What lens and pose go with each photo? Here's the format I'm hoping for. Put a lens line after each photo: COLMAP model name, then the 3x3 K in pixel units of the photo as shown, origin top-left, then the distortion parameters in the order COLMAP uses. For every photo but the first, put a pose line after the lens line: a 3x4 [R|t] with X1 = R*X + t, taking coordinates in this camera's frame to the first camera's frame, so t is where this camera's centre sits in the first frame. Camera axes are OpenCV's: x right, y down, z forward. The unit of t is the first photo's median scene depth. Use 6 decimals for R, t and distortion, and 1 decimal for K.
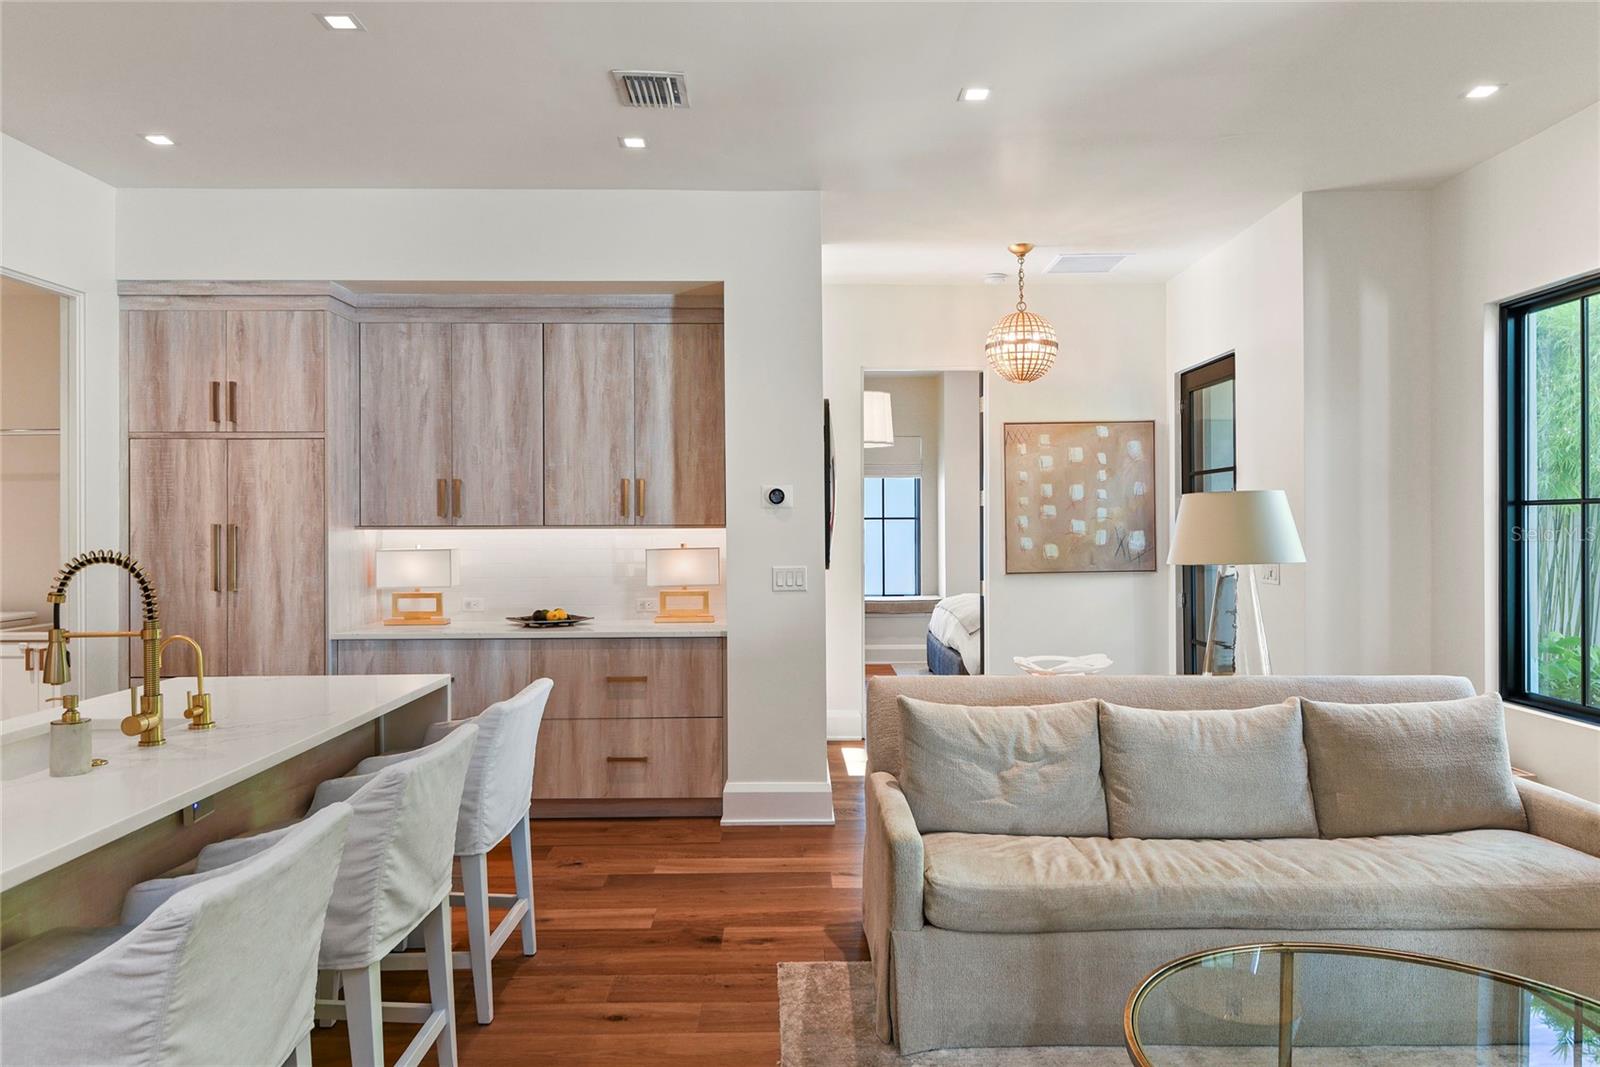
lens RADIAL K [[1044.5, 0, 807.1], [0, 1044.5, 523.0], [0, 0, 1]] dist [0.017685, -0.017888]
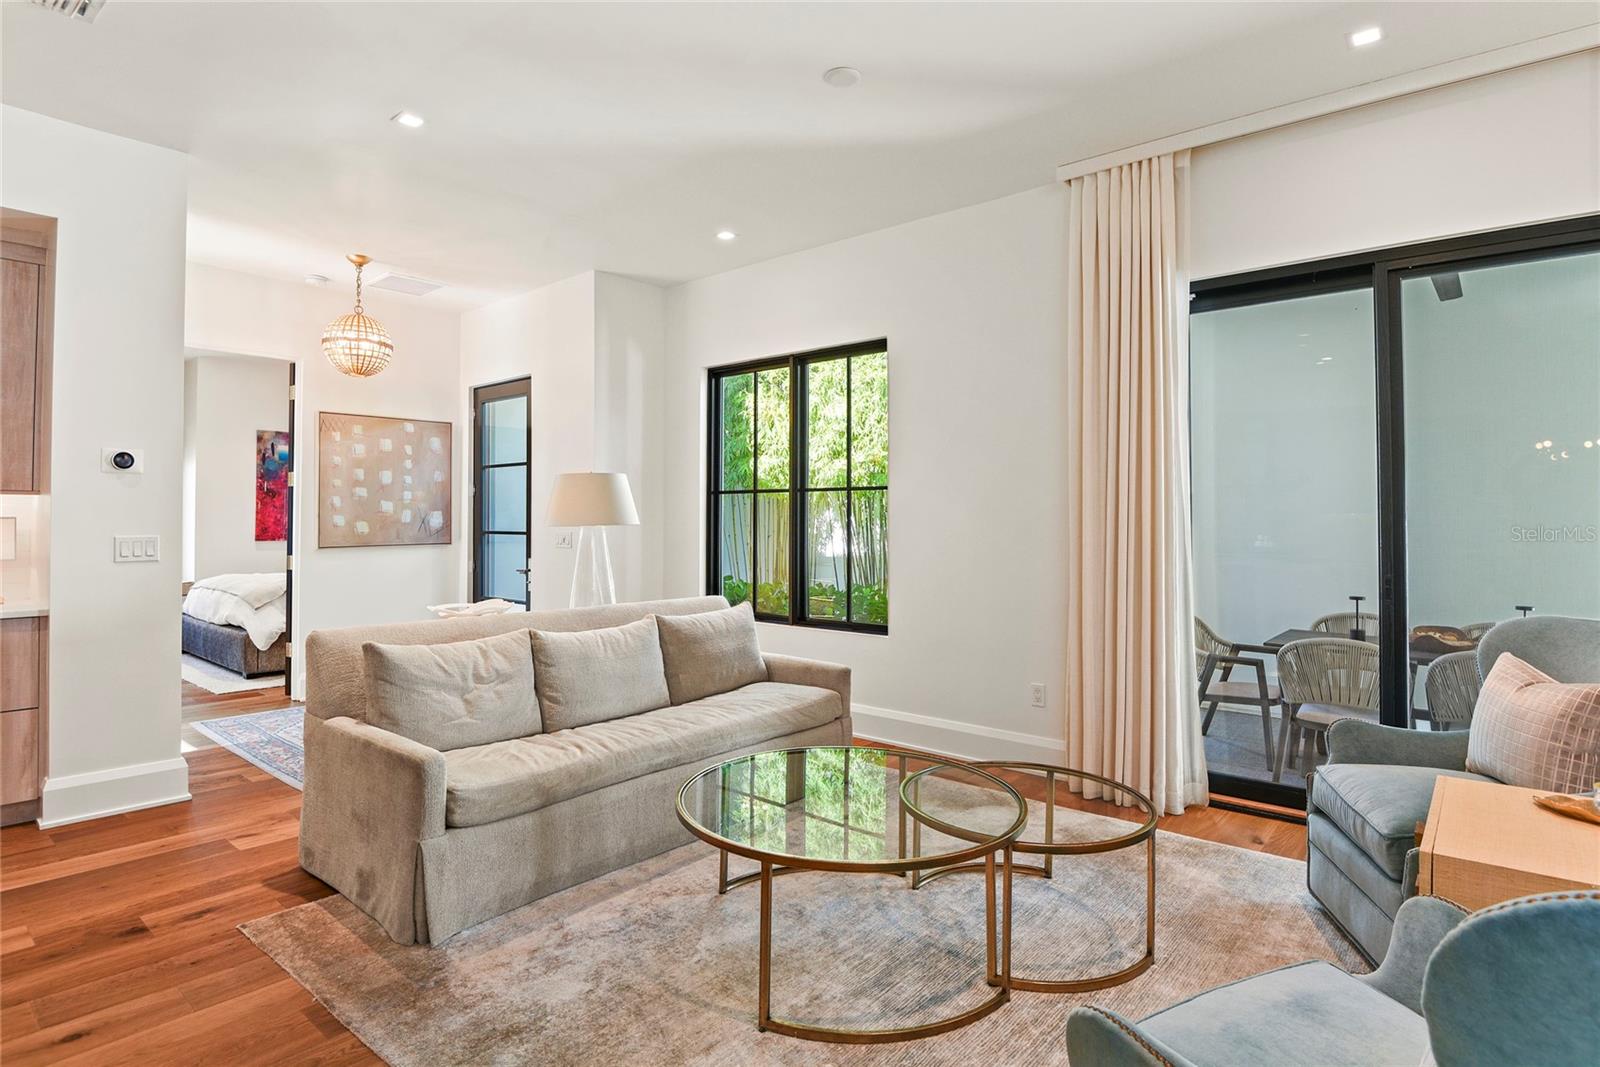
lens RADIAL K [[818.1, 0, 809.0], [0, 818.1, 507.6], [0, 0, 1]] dist [0.002714, -0.019382]
pose [[0.649016, 0.019020, 0.760537, -0.180931], [-0.006474, 0.999789, -0.019479, 0.026782], [-0.760747, 0.007719, 0.649003, 0.065362]]
